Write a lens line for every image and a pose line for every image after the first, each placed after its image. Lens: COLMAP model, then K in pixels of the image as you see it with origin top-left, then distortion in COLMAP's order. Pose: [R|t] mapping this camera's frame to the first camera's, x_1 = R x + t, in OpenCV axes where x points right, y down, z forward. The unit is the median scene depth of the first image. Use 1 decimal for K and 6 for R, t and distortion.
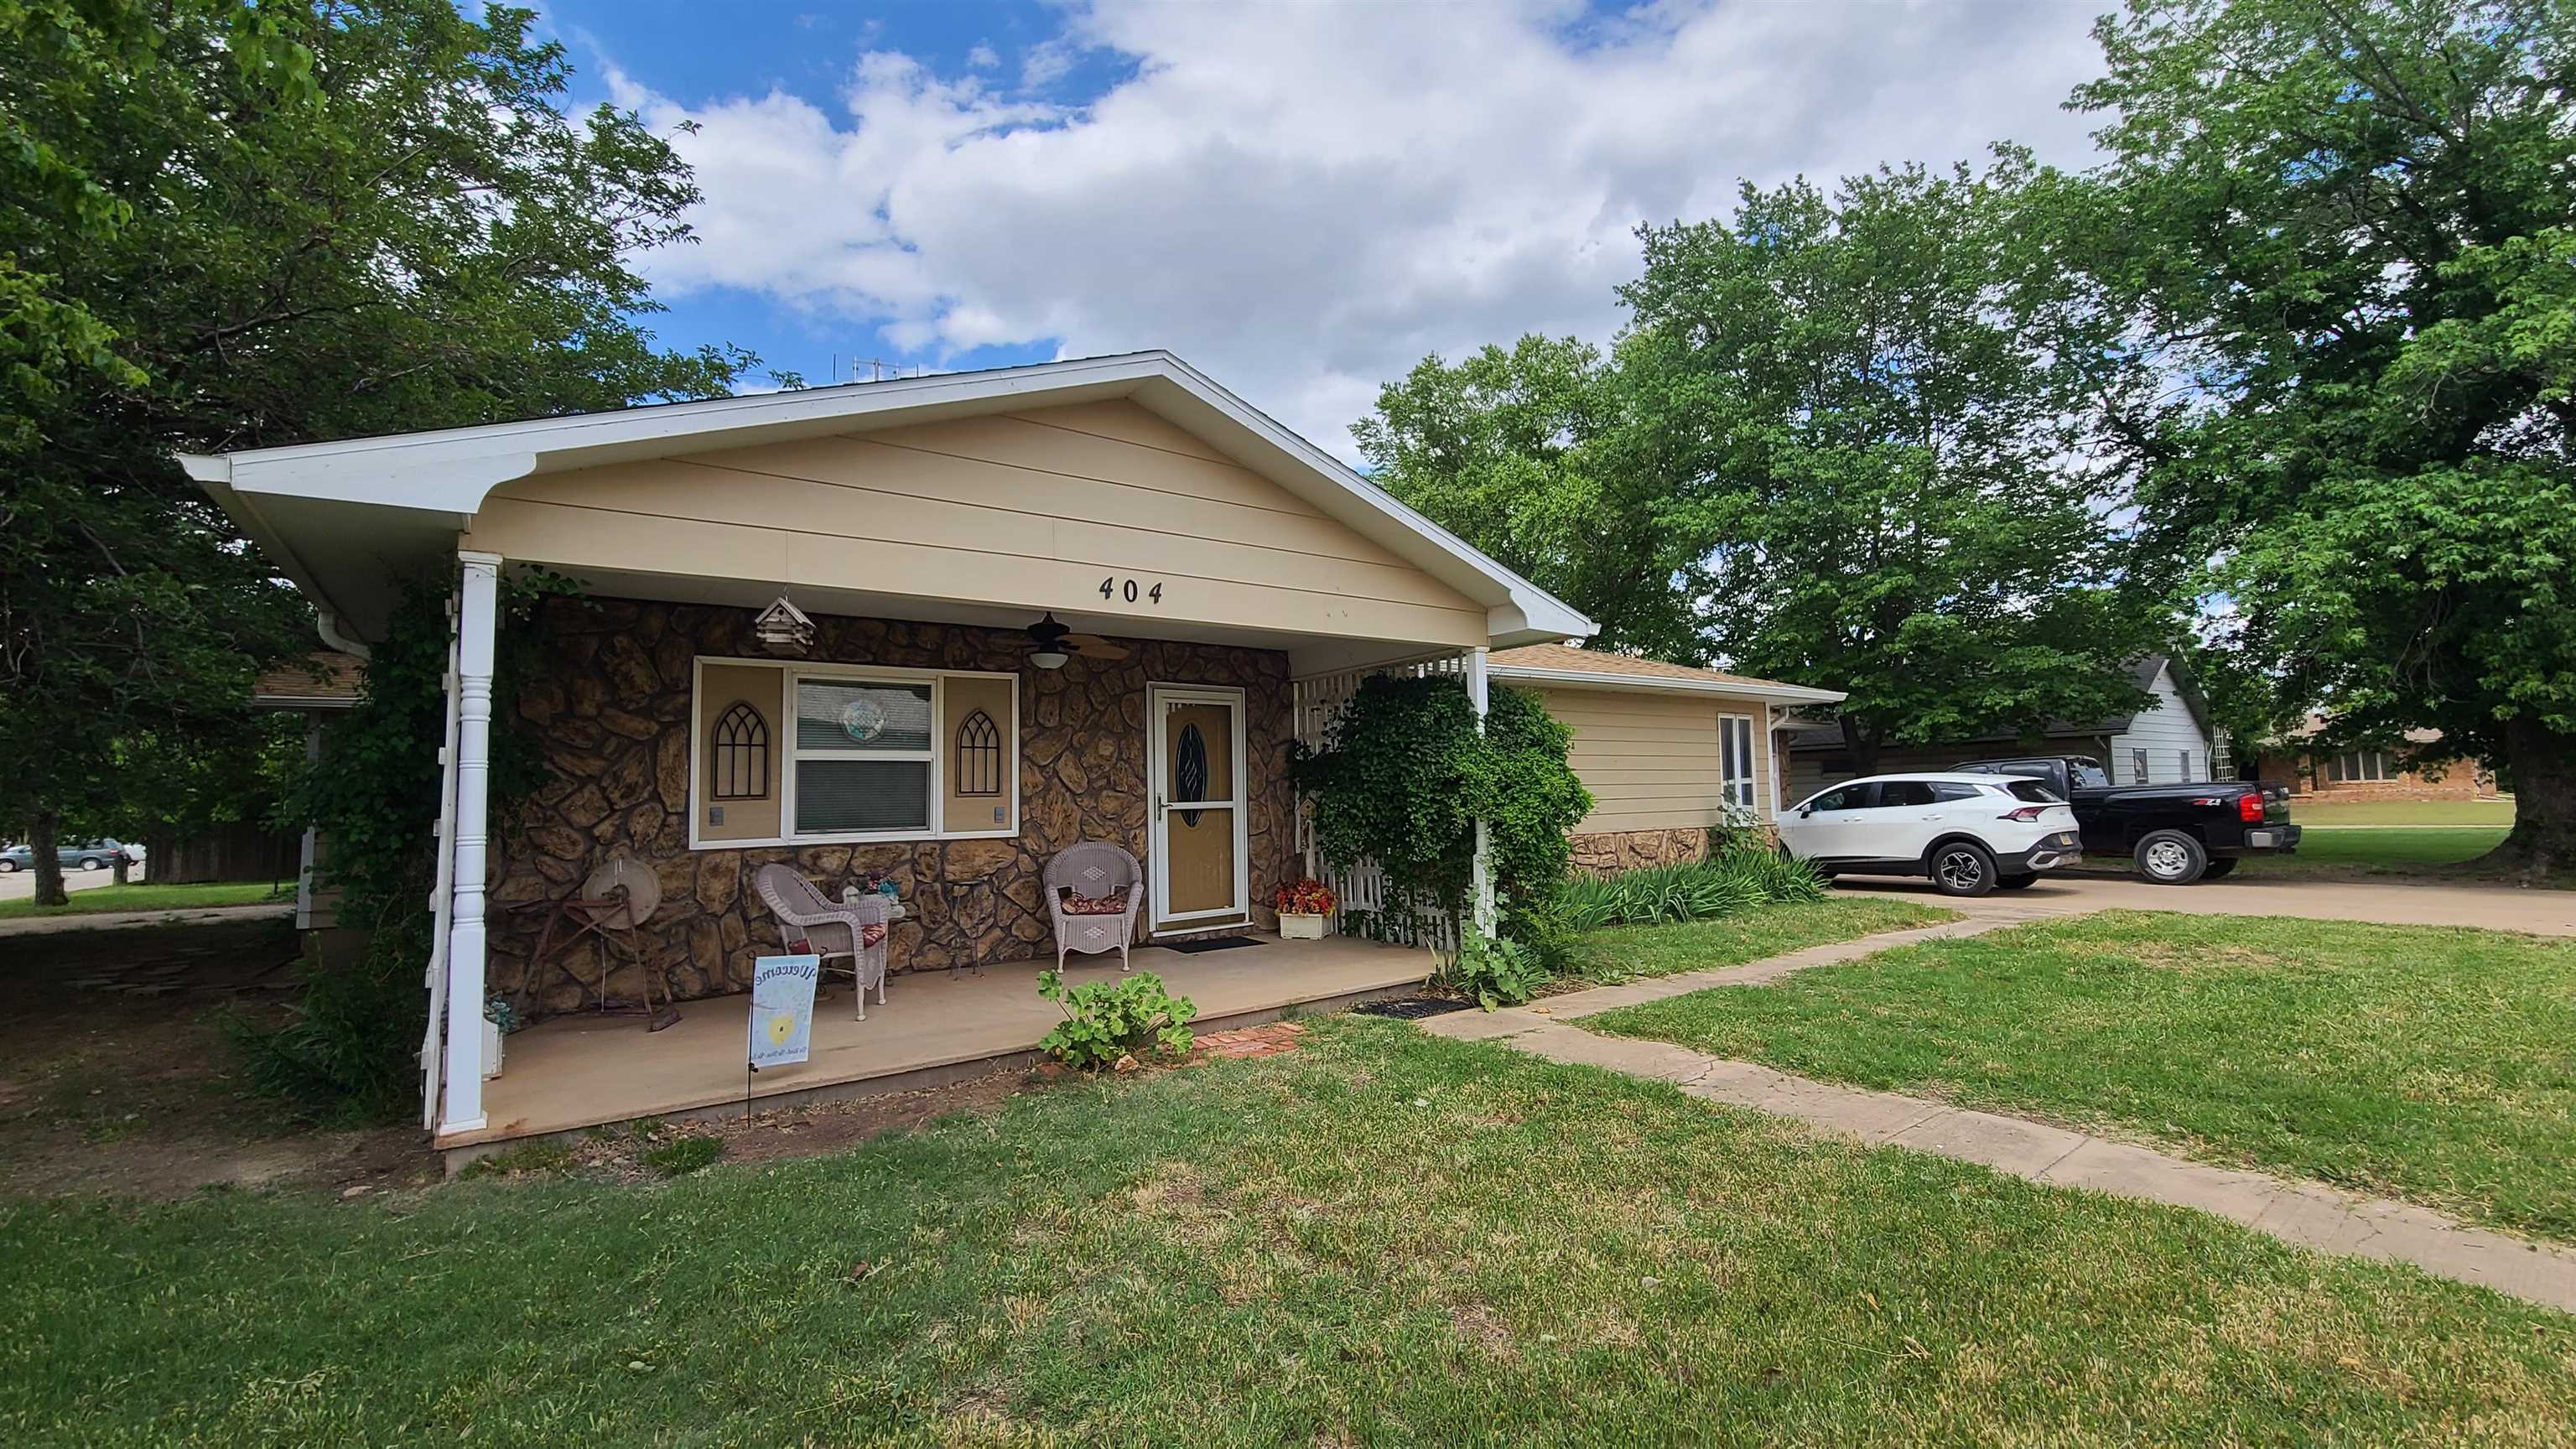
lens RADIAL K [[1060.3, 0, 1288.0], [0, 1060.3, 724.5], [0, 0, 1]] dist [0.000379, -0.000644]
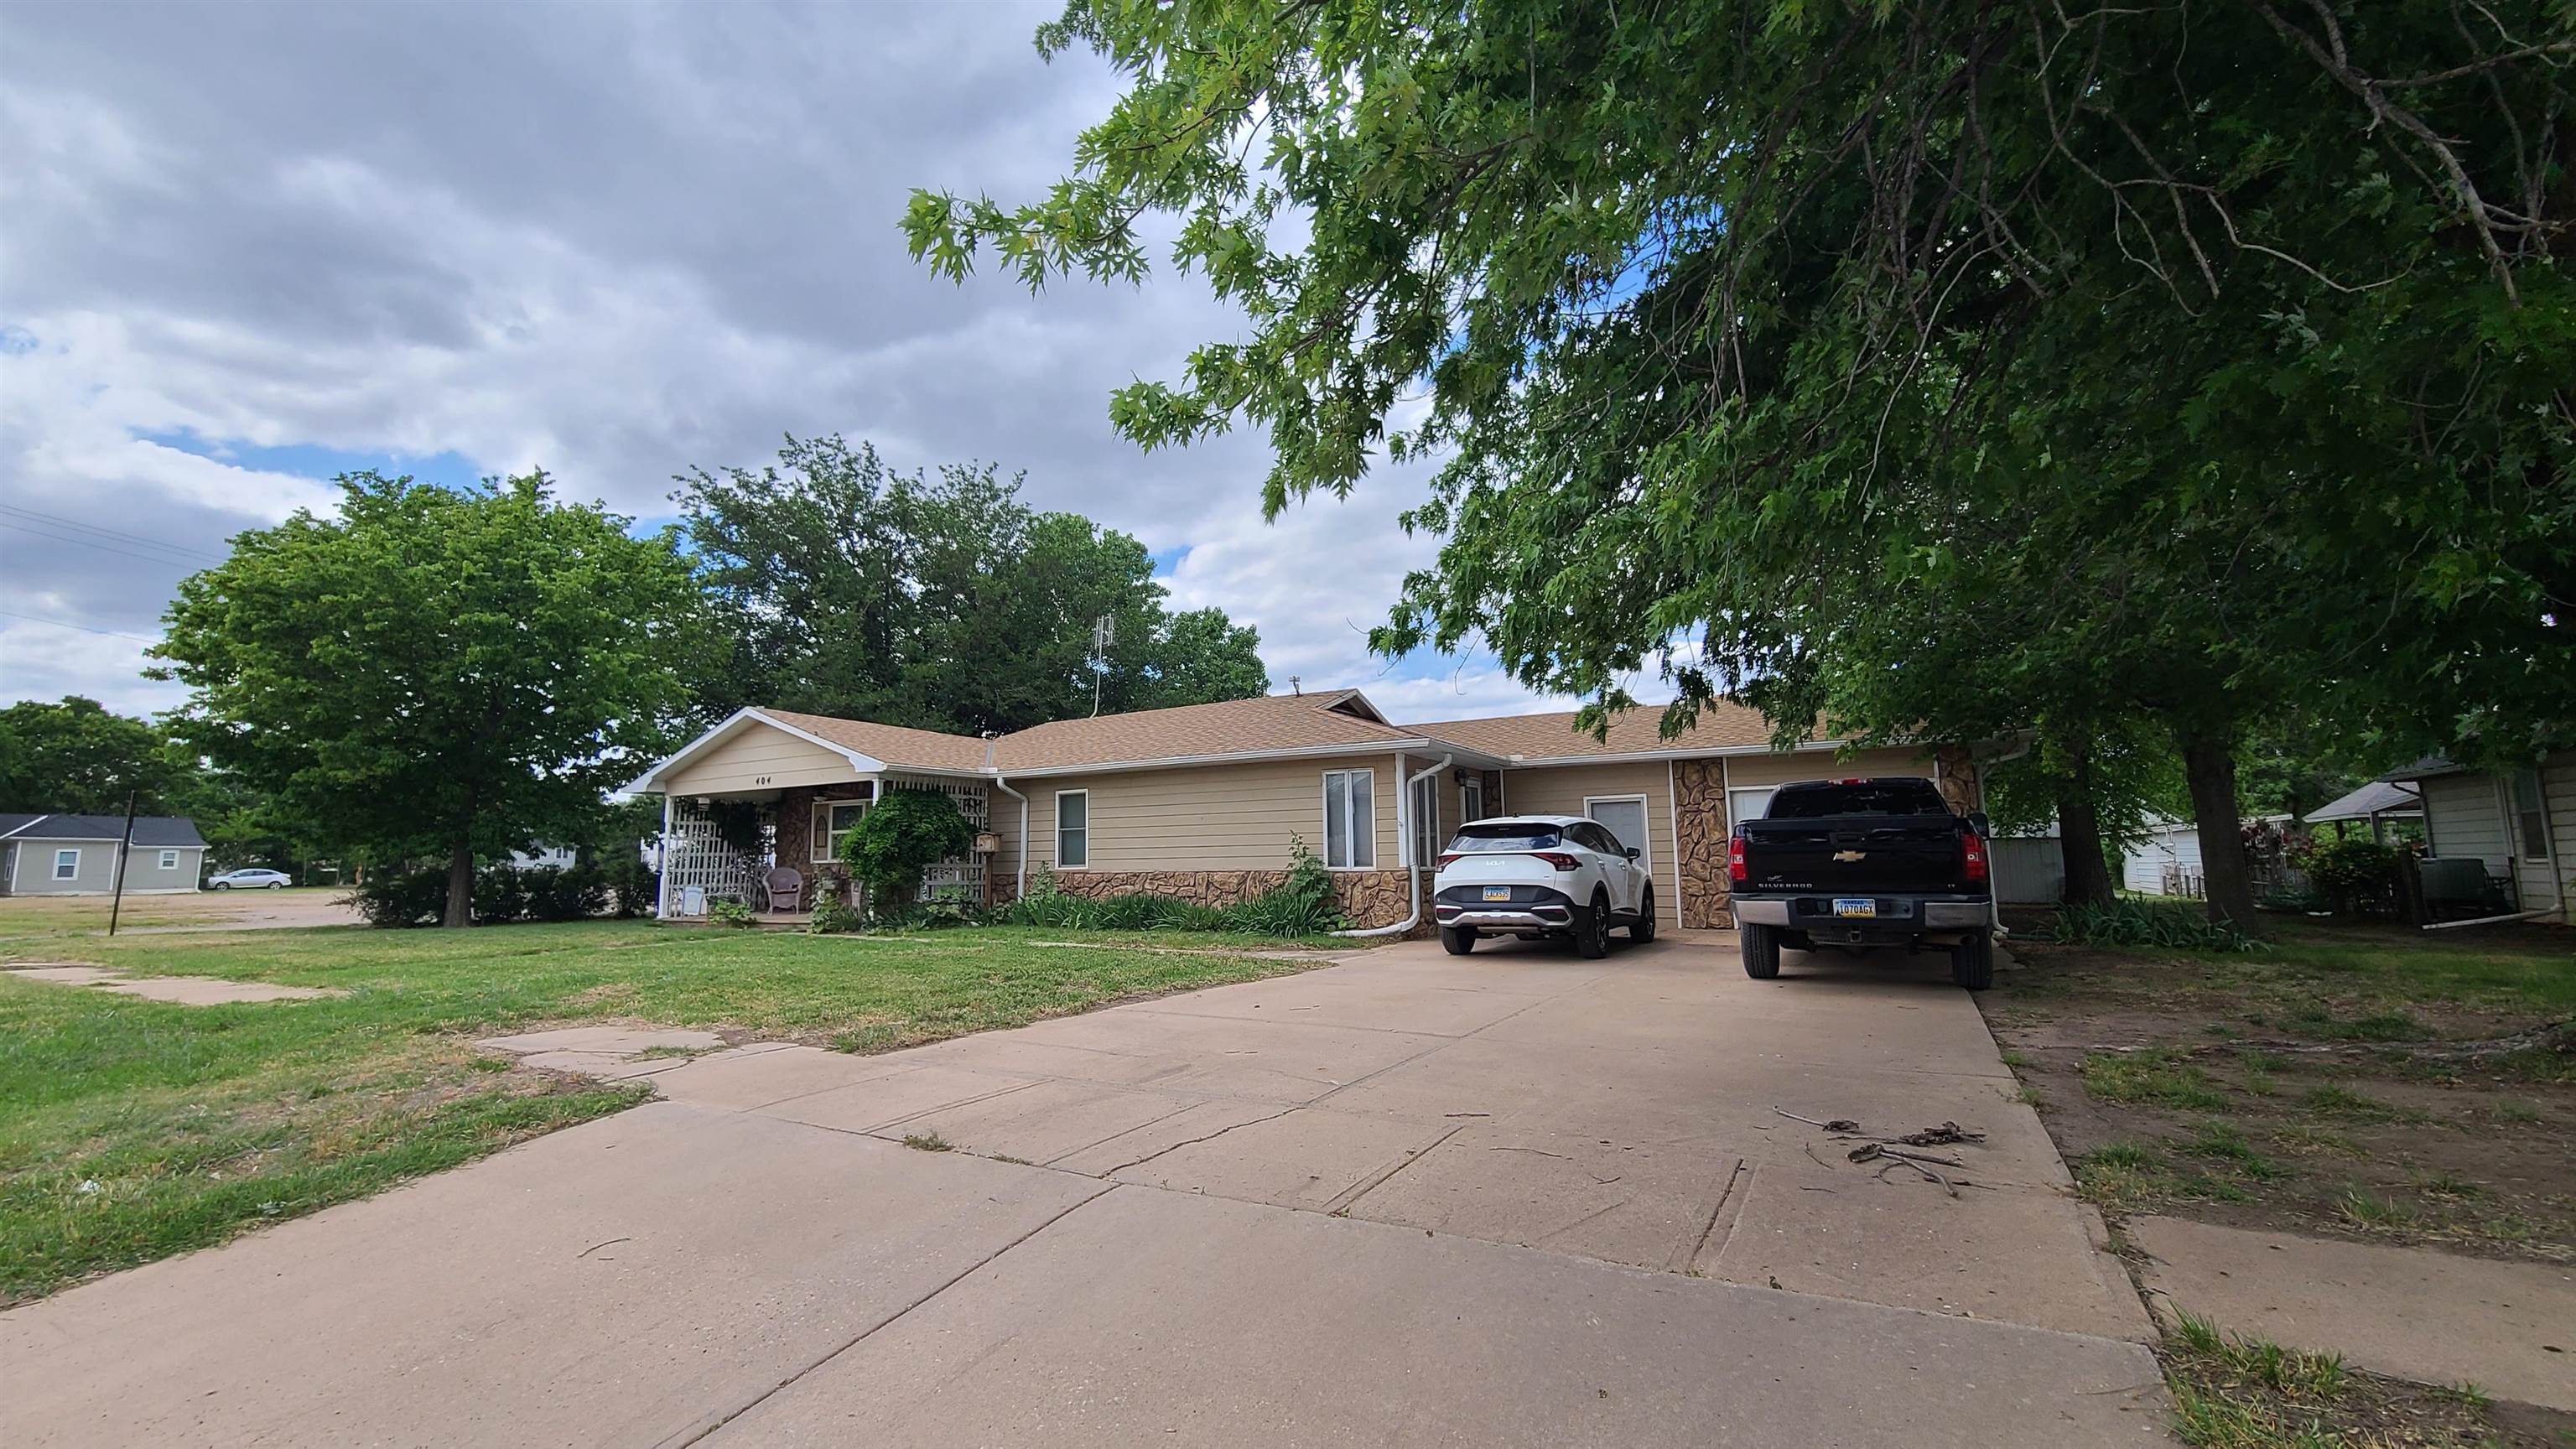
lens RADIAL K [[1060.3, 0, 1288.0], [0, 1060.3, 724.5], [0, 0, 1]] dist [0.000379, -0.000644]
pose [[0.401019, -0.101635, -0.910414, 2.447593], [0.070732, 0.994295, -0.079843, 0.048154], [0.913335, -0.032376, 0.405920, 0.853374]]
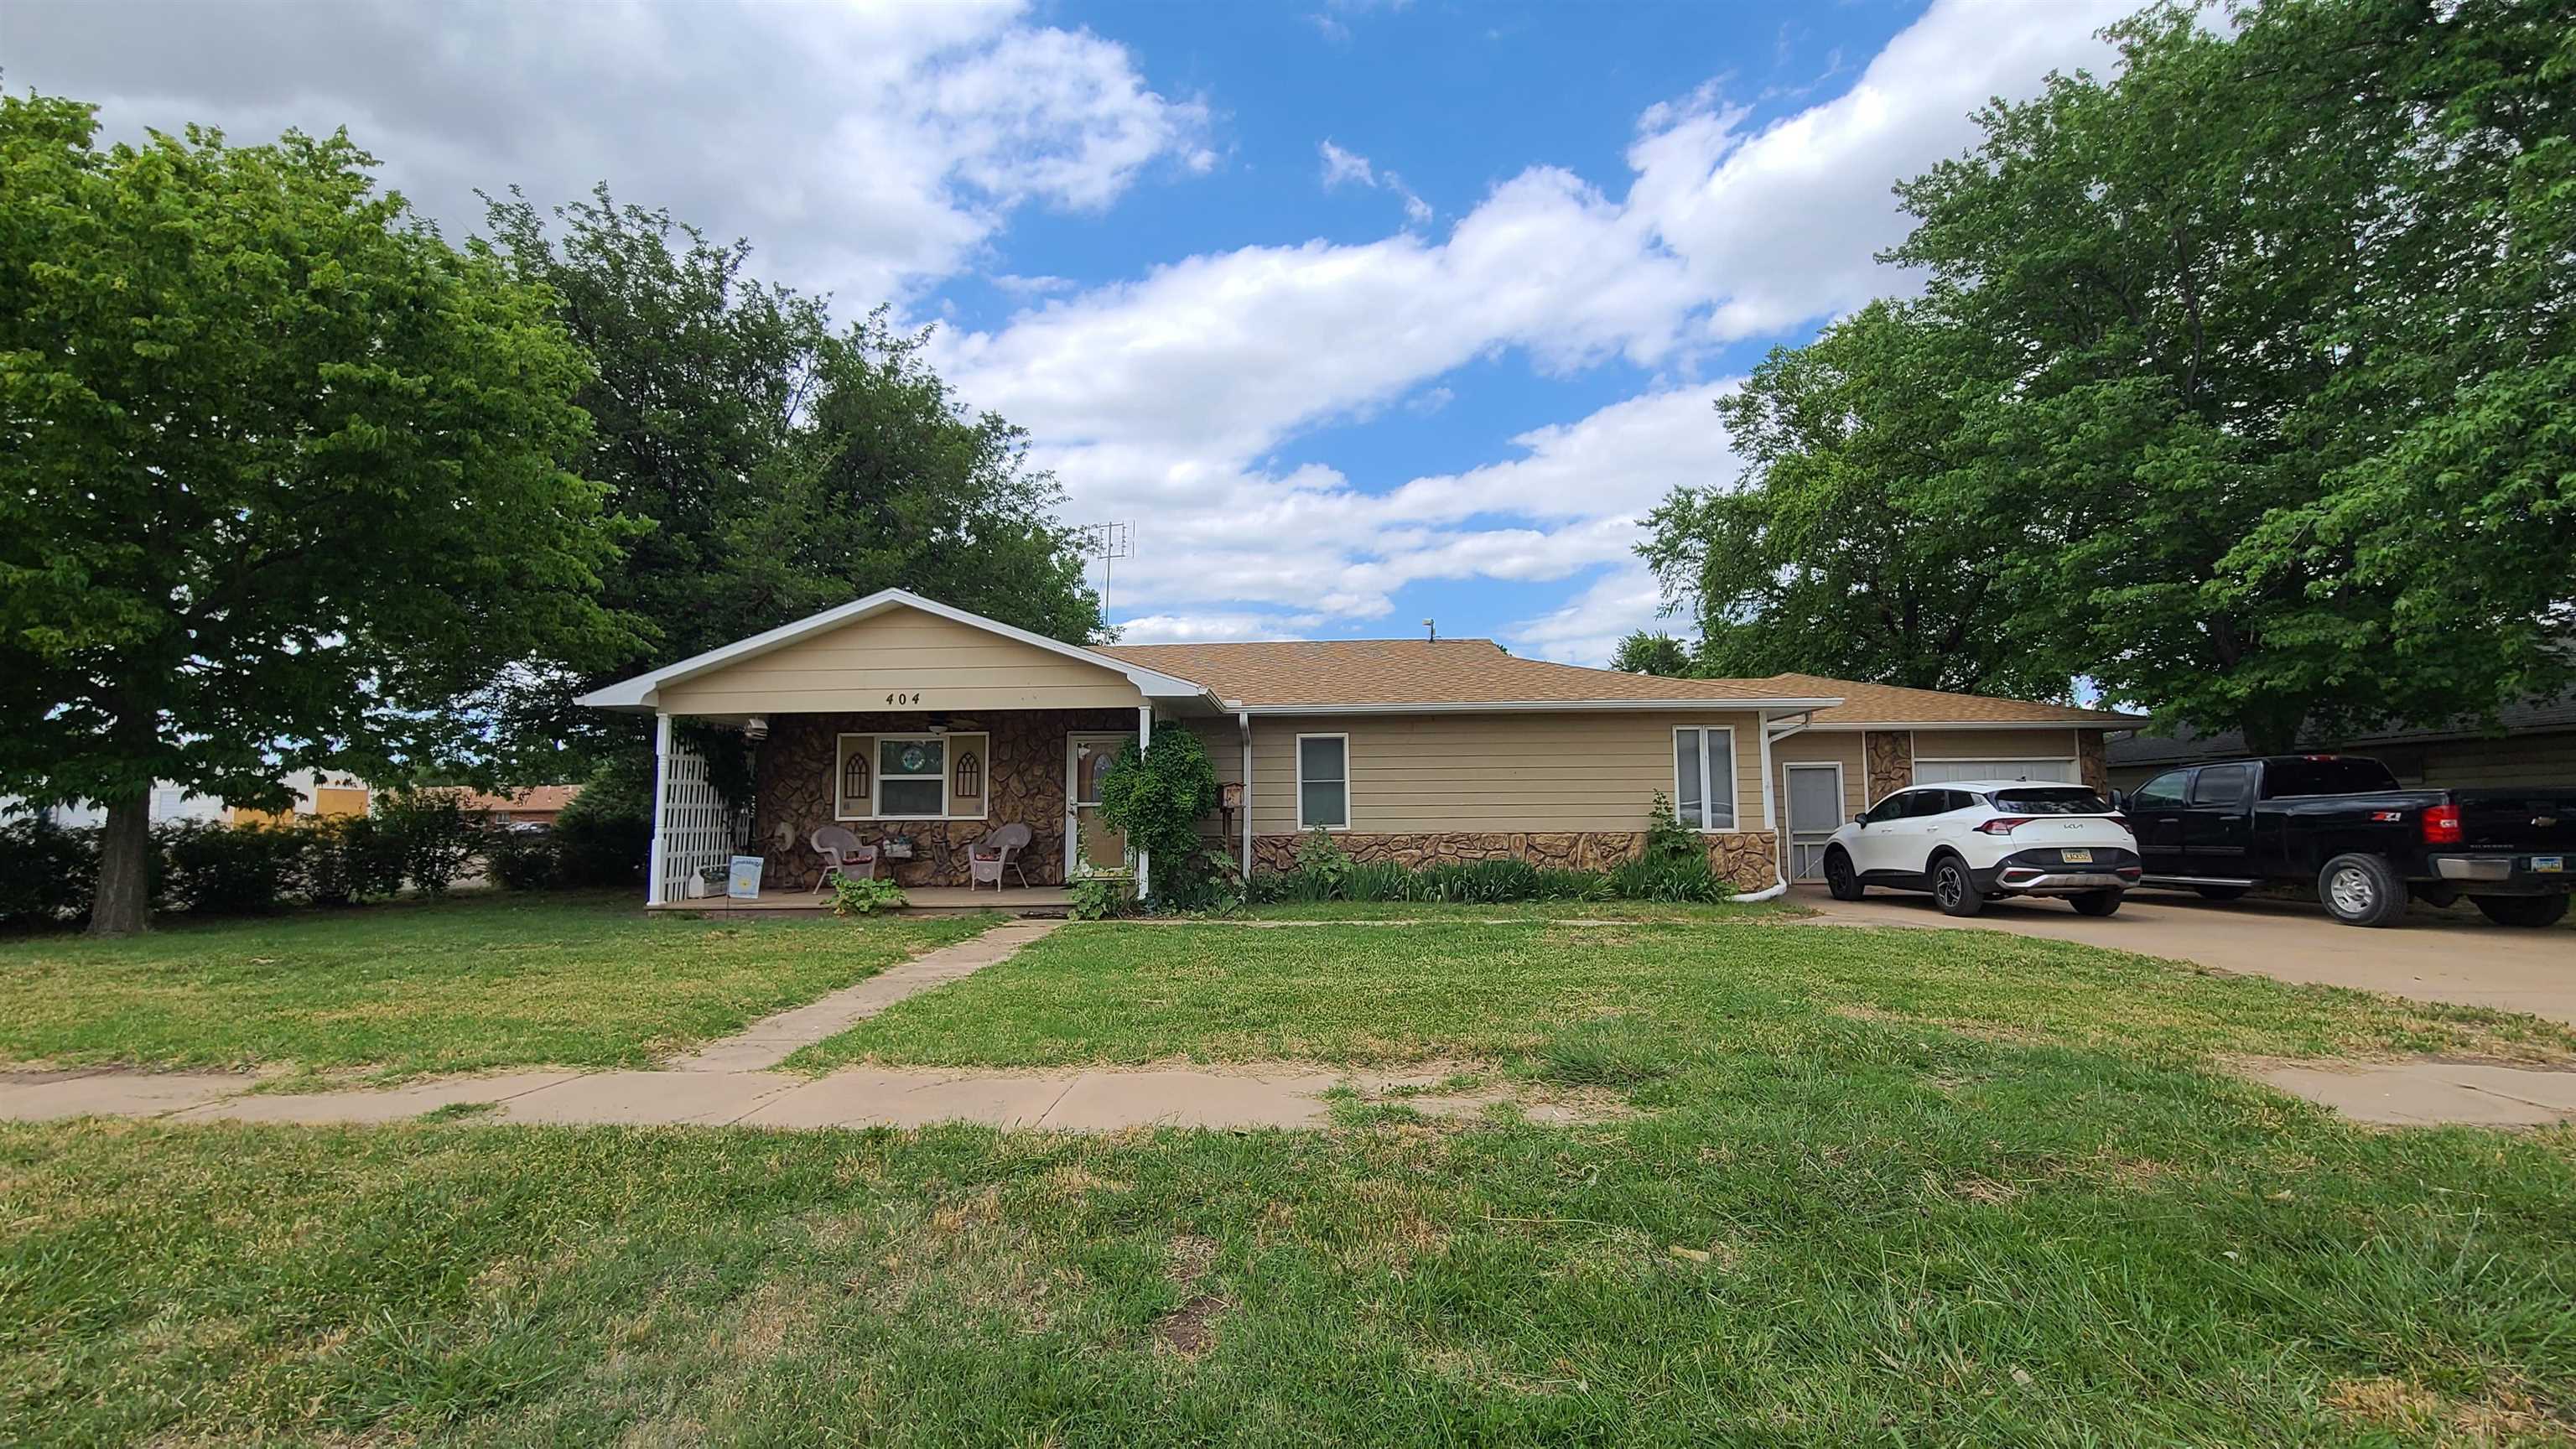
lens RADIAL K [[1060.3, 0, 1288.0], [0, 1060.3, 724.5], [0, 0, 1]] dist [0.000379, -0.000644]
pose [[0.779542, -0.039426, -0.625108, 1.306794], [0.034121, 0.999208, -0.020471, -0.004985], [0.625420, -0.005371, 0.780270, -0.118628]]
